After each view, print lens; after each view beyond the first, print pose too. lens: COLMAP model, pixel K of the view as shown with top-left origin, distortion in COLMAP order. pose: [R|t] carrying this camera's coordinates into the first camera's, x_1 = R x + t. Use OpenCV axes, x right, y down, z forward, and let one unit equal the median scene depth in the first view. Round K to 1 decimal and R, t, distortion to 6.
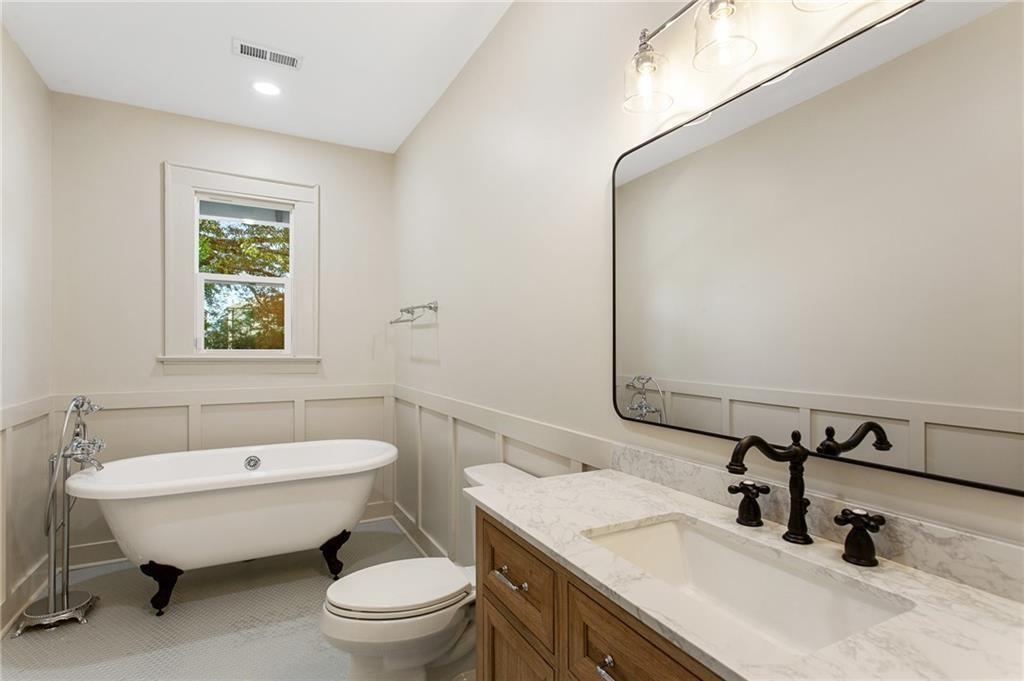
lens RADIAL K [[505.8, 0, 515.1], [0, 505.8, 343.9], [0, 0, 1]] dist [-0.013228, 0.006014]
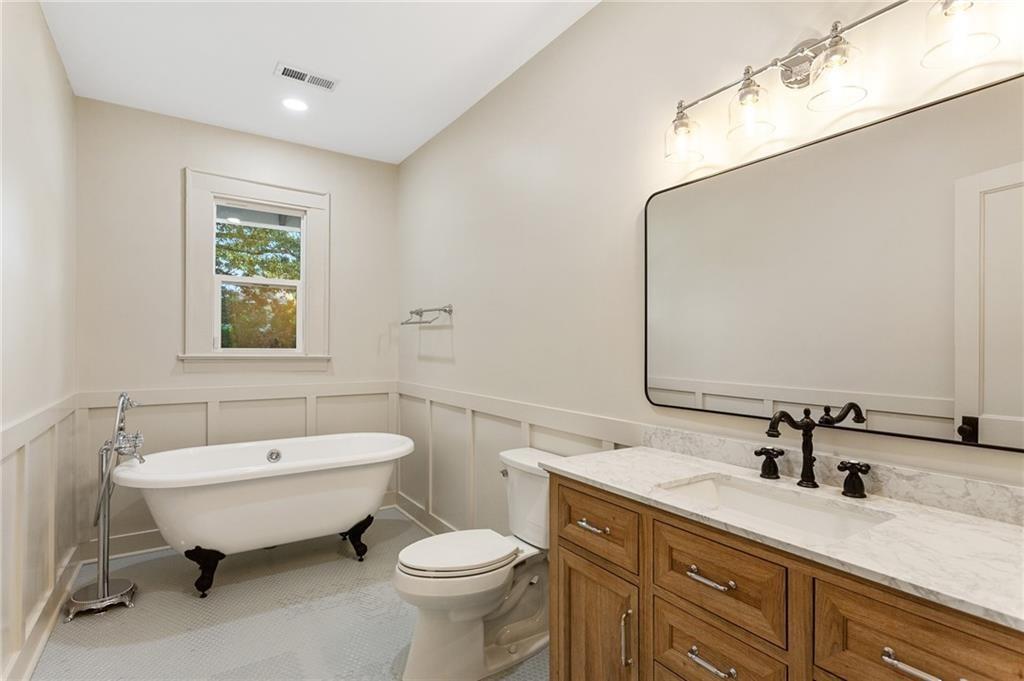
lens RADIAL K [[505.8, 0, 511.1], [0, 505.8, 341.2], [0, 0, 1]] dist [-0.013228, 0.006014]
pose [[0.995003, 0.004179, 0.099754, -0.166014], [-0.003831, 0.999986, -0.003685, -0.002592], [-0.099768, 0.003285, 0.995005, -0.130302]]
